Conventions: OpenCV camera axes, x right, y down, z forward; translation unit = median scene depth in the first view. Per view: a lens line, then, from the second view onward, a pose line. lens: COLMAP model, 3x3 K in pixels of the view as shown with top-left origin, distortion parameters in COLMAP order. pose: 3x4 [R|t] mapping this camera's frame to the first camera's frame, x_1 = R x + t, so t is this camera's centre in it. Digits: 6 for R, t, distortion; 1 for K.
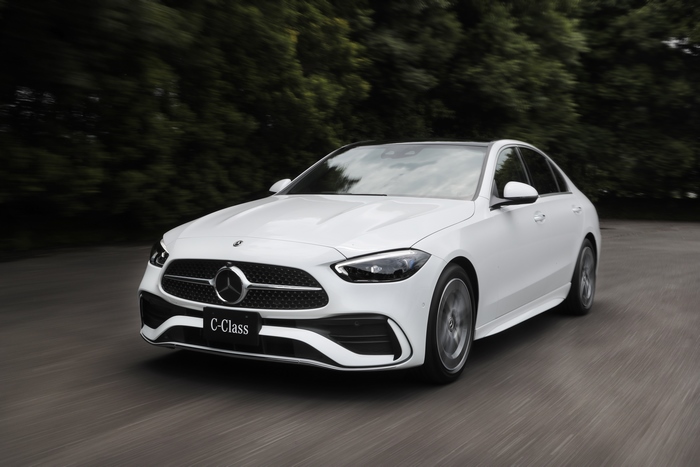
lens RADIAL K [[848.4, 0, 350.0], [0, 848.4, 233.5], [0, 0, 1]] dist [0.003716, 0.000368]
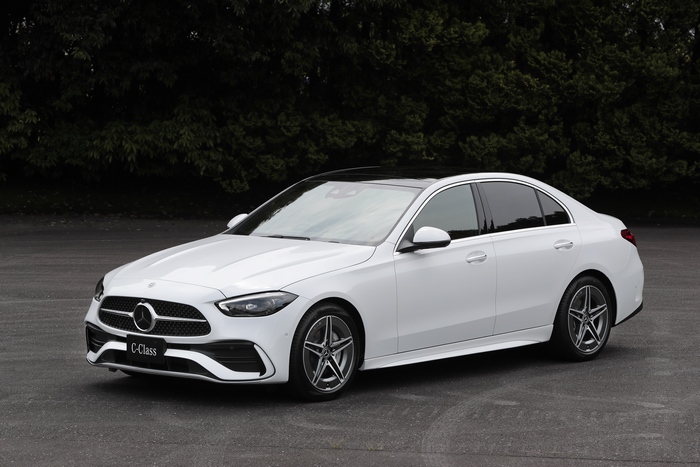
lens RADIAL K [[2518.2, 0, 350.0], [0, 2518.2, 233.5], [0, 0, 1]] dist [-0.047359, -0.698893]
pose [[0.974638, 0.009268, -0.223596, 1.018554], [-0.005788, 0.999852, 0.016215, -0.130254], [0.223713, -0.014509, 0.974547, -2.658359]]
